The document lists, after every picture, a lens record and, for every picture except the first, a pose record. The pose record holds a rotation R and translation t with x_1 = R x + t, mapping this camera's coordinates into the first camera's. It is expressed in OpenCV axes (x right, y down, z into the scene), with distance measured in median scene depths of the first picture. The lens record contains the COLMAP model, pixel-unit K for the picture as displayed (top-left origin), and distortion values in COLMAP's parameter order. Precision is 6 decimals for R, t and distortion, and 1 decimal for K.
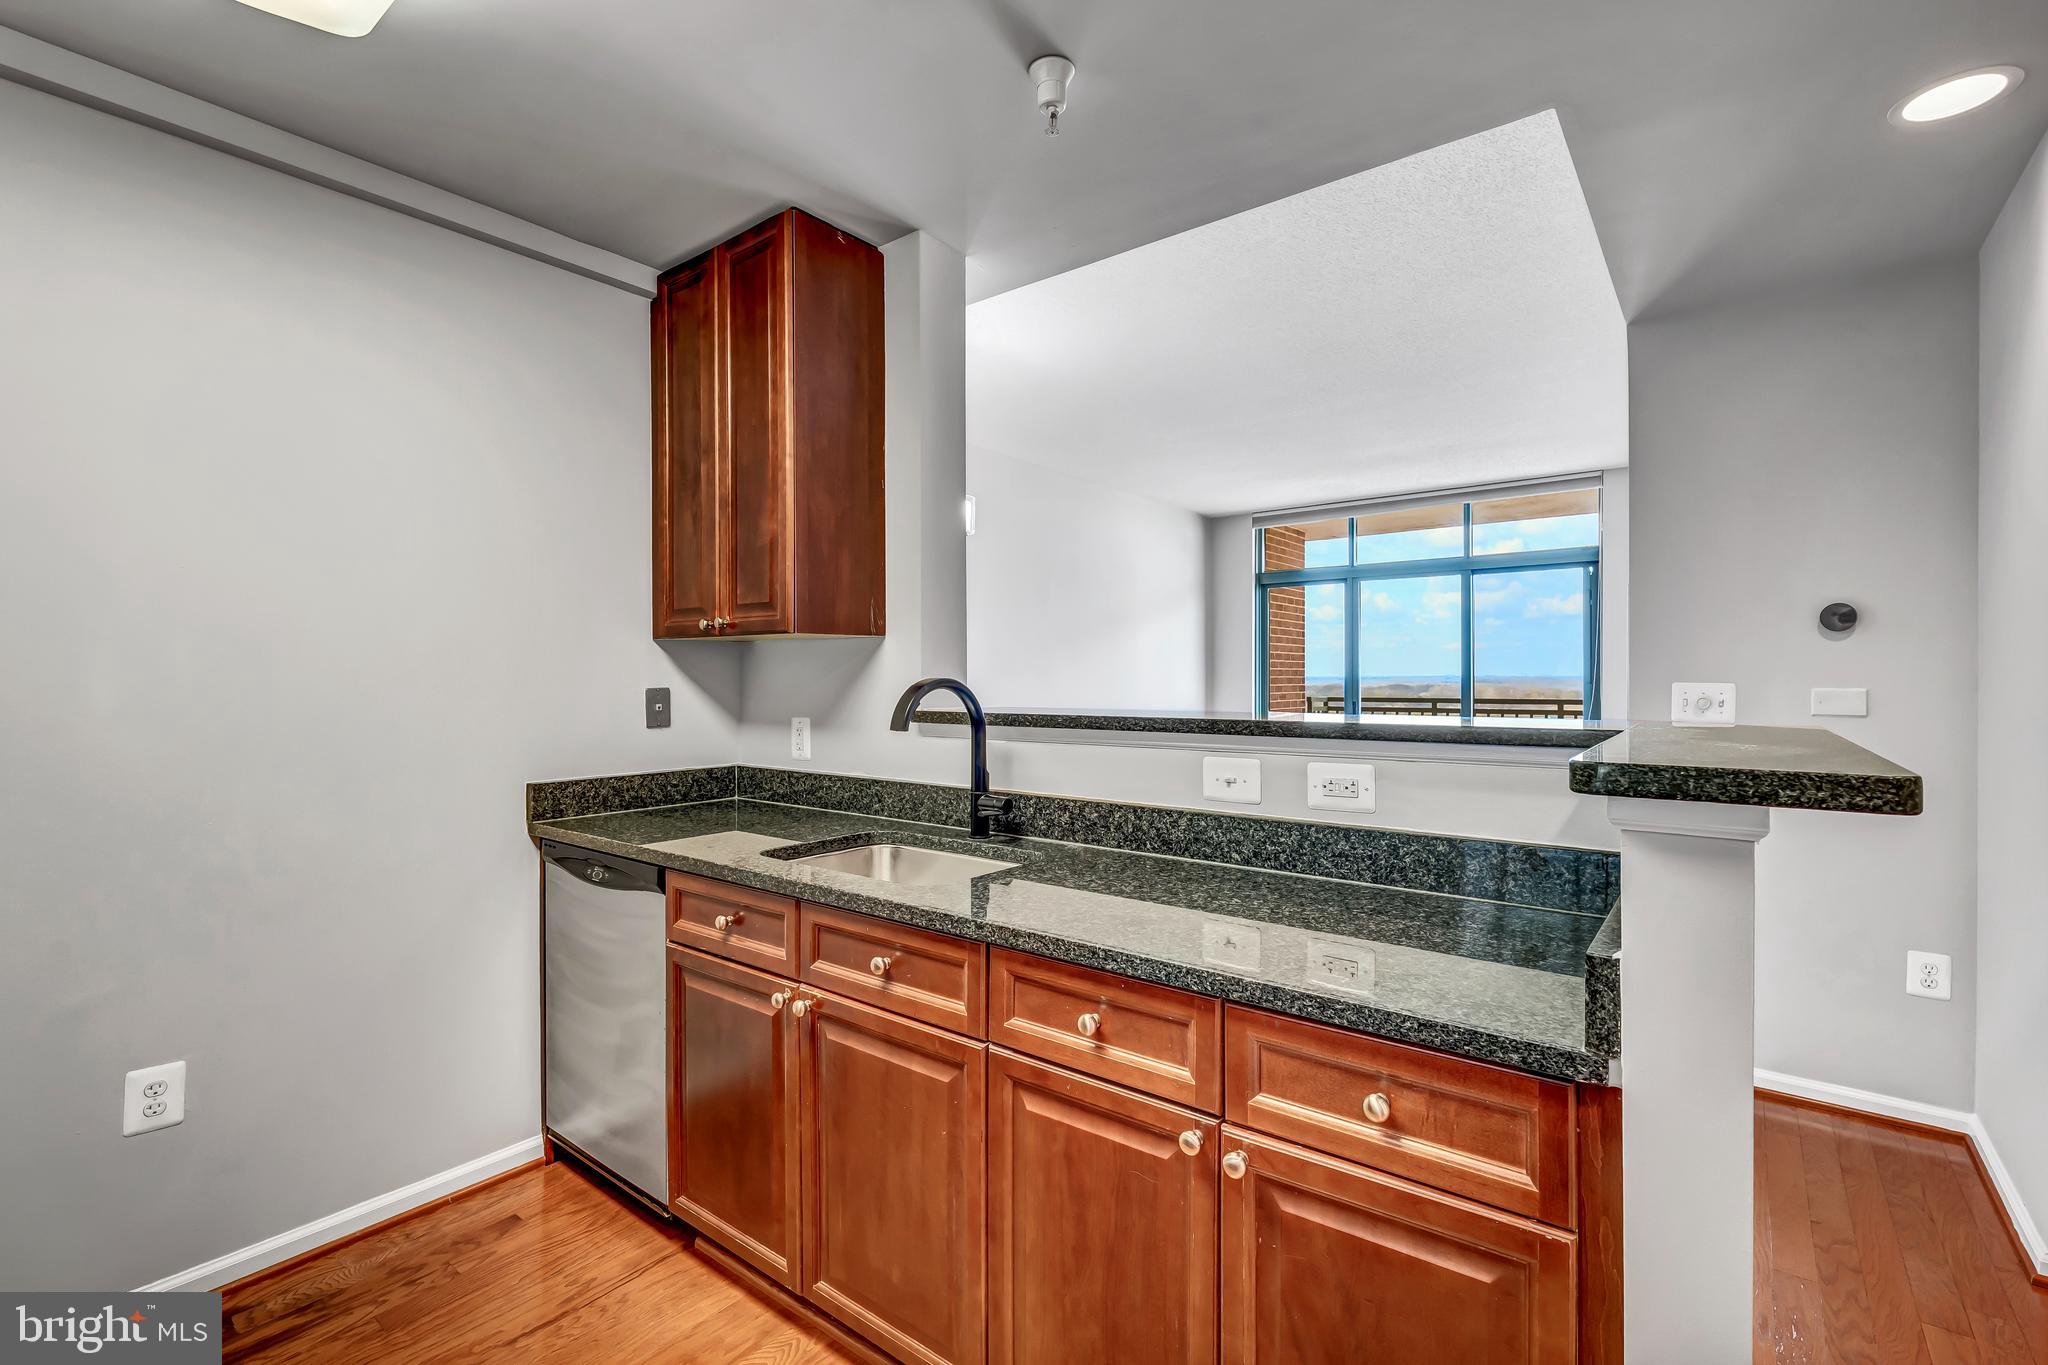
lens RADIAL K [[912.6, 0, 1016.5], [0, 912.6, 682.0], [0, 0, 1]] dist [-0.000507, 0.000555]
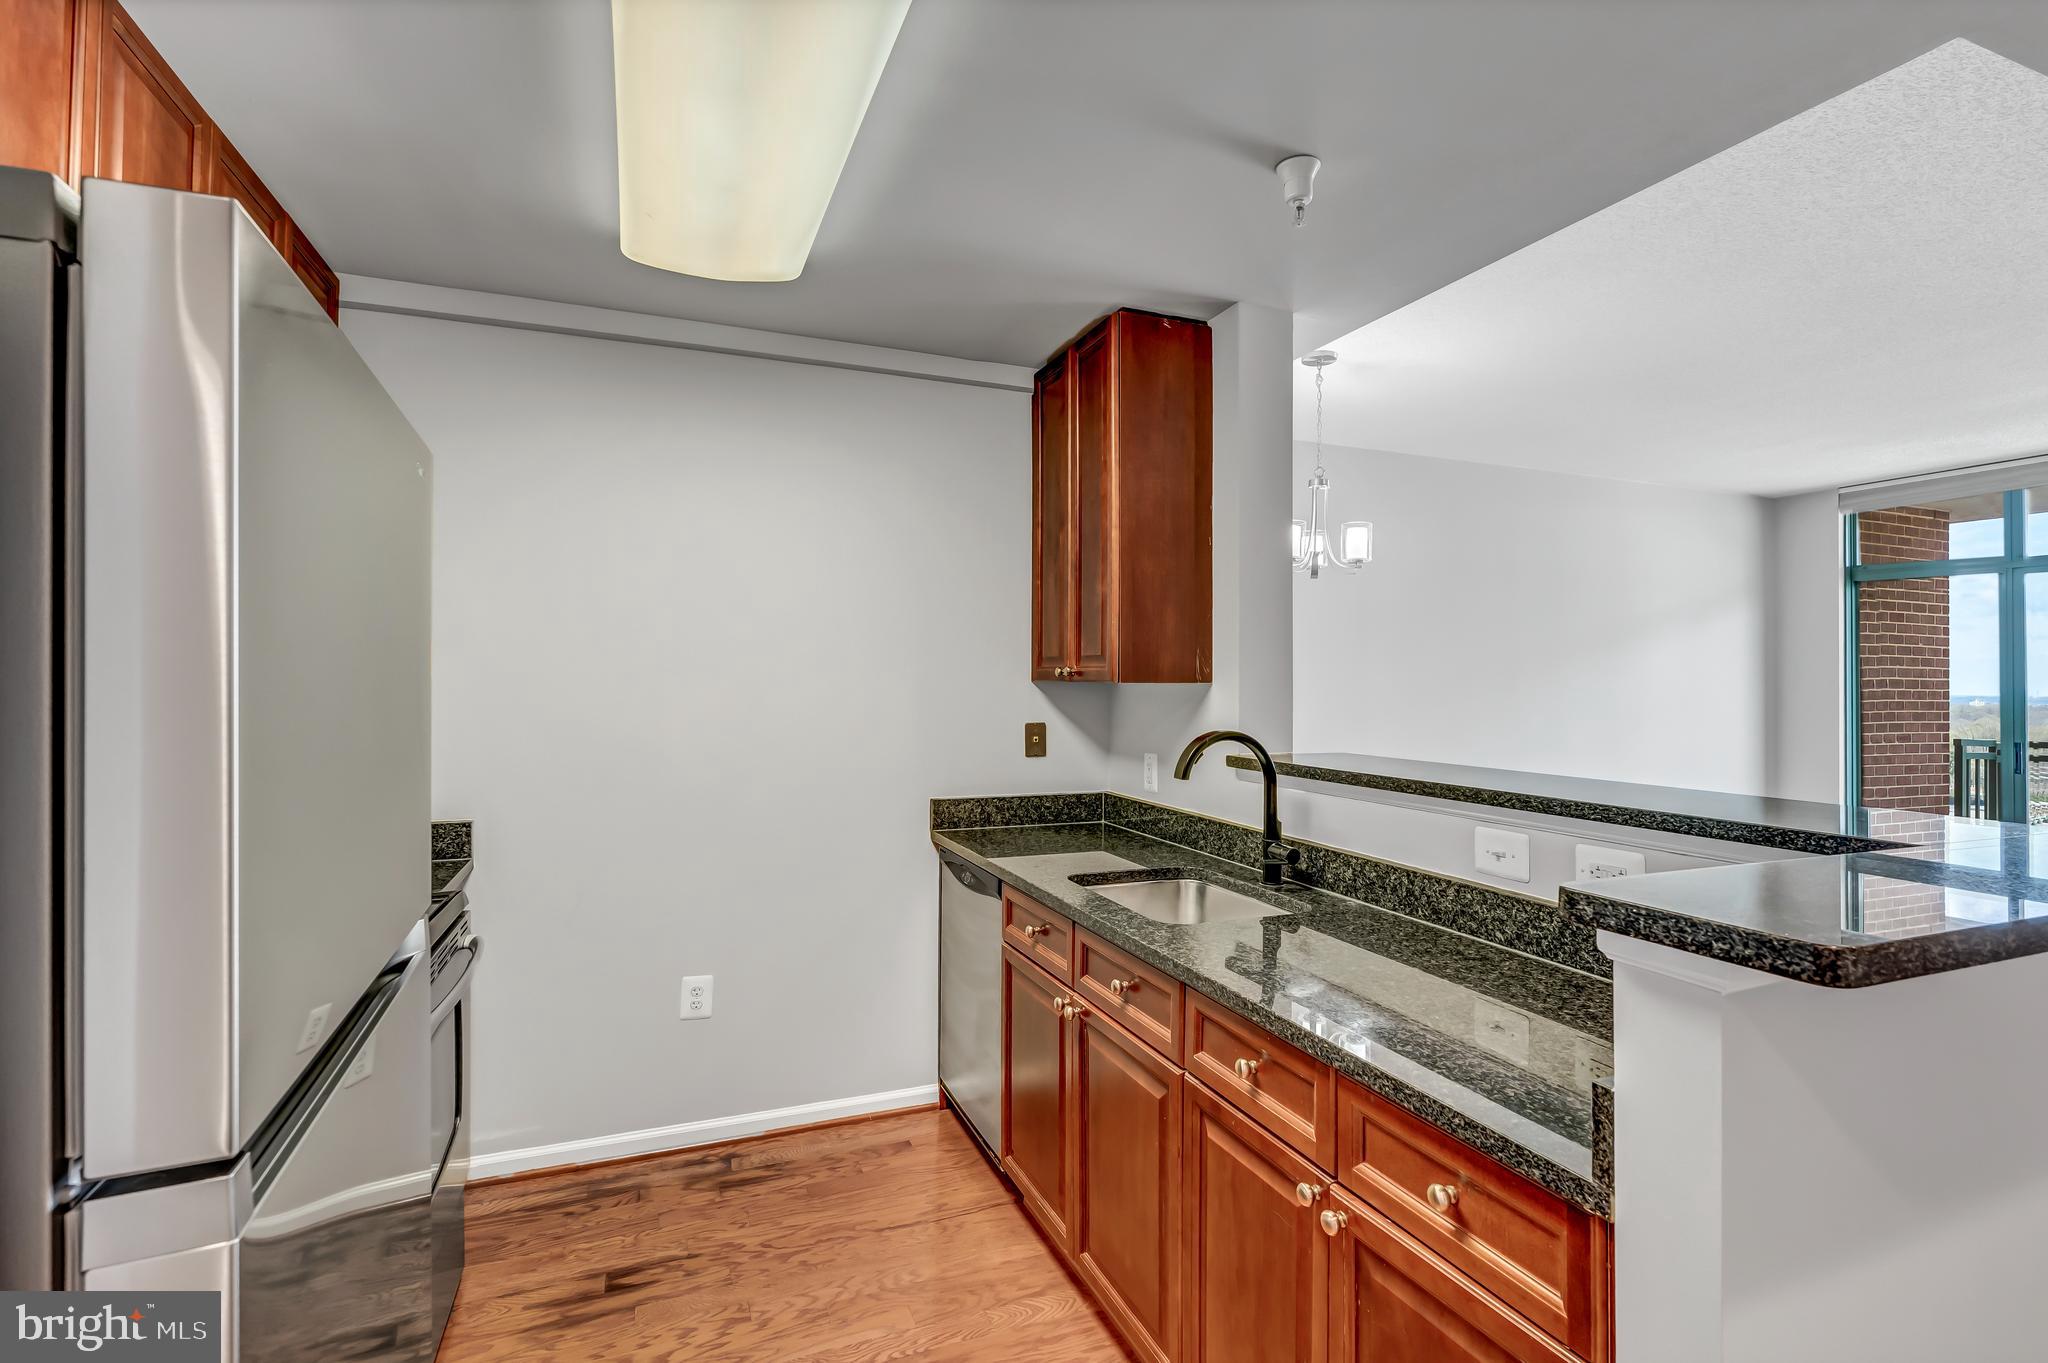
lens RADIAL K [[962.6, 0, 1033.6], [0, 962.6, 667.6], [0, 0, 1]] dist [0.000102, 0.000182]
pose [[0.869869, 0.001970, -0.493279, 0.283995], [-0.011602, 0.999797, -0.016466, -0.058321], [0.493146, 0.020047, 0.869716, -0.098647]]
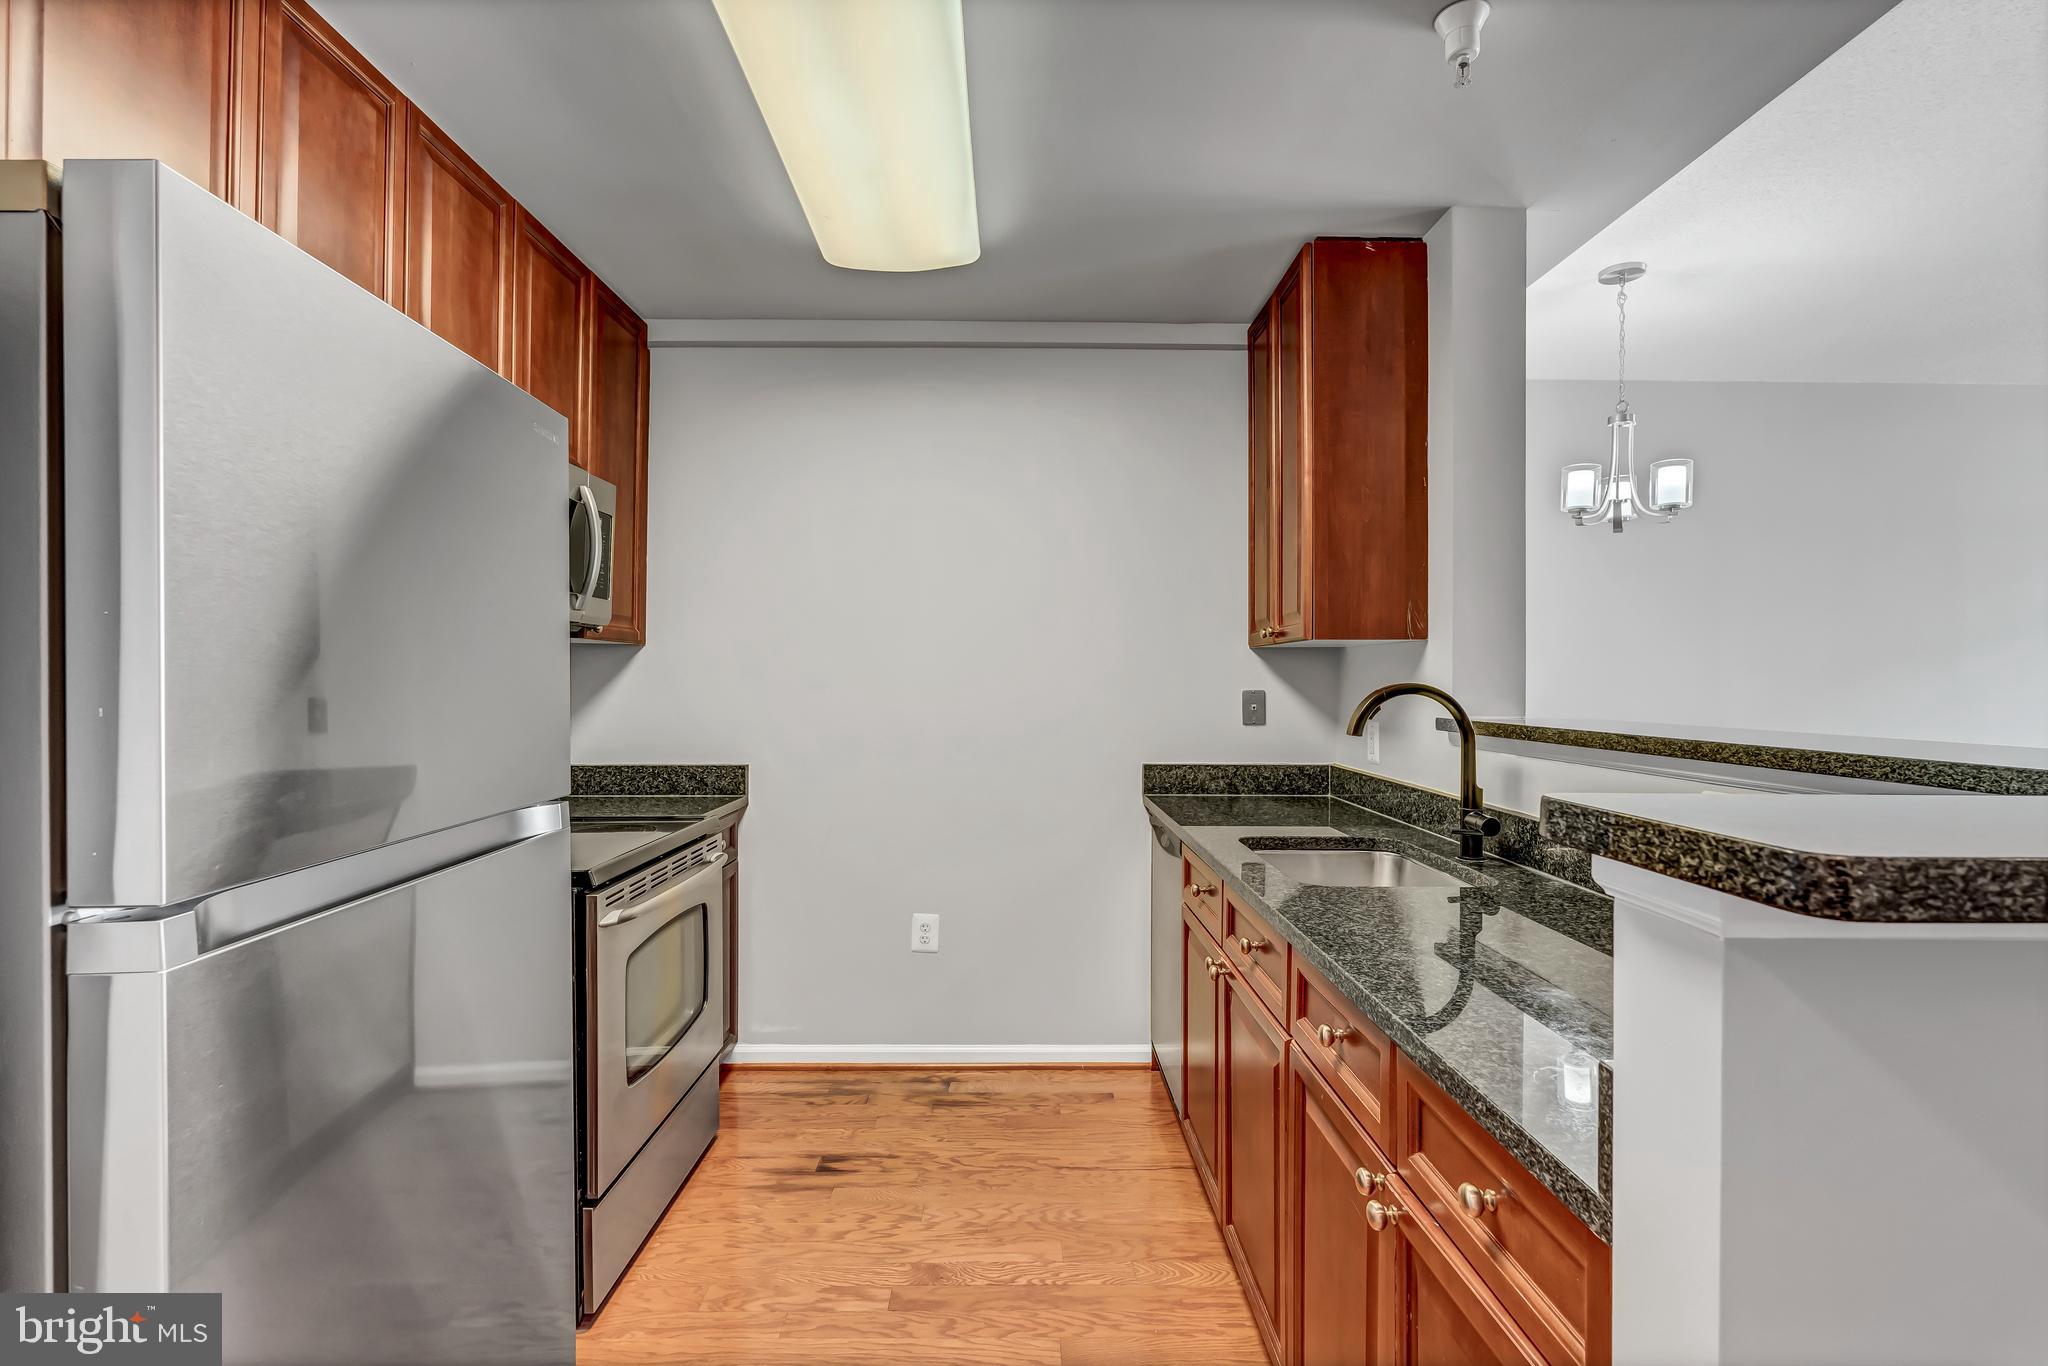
lens RADIAL K [[919.0, 0, 1022.1], [0, 919.0, 678.8], [0, 0, 1]] dist [-0.002518, -0.000119]
pose [[0.627698, 0.004751, -0.778442, 0.420860], [-0.011281, 0.999932, -0.002993, -0.001352], [0.778375, 0.010661, 0.627709, 0.079886]]
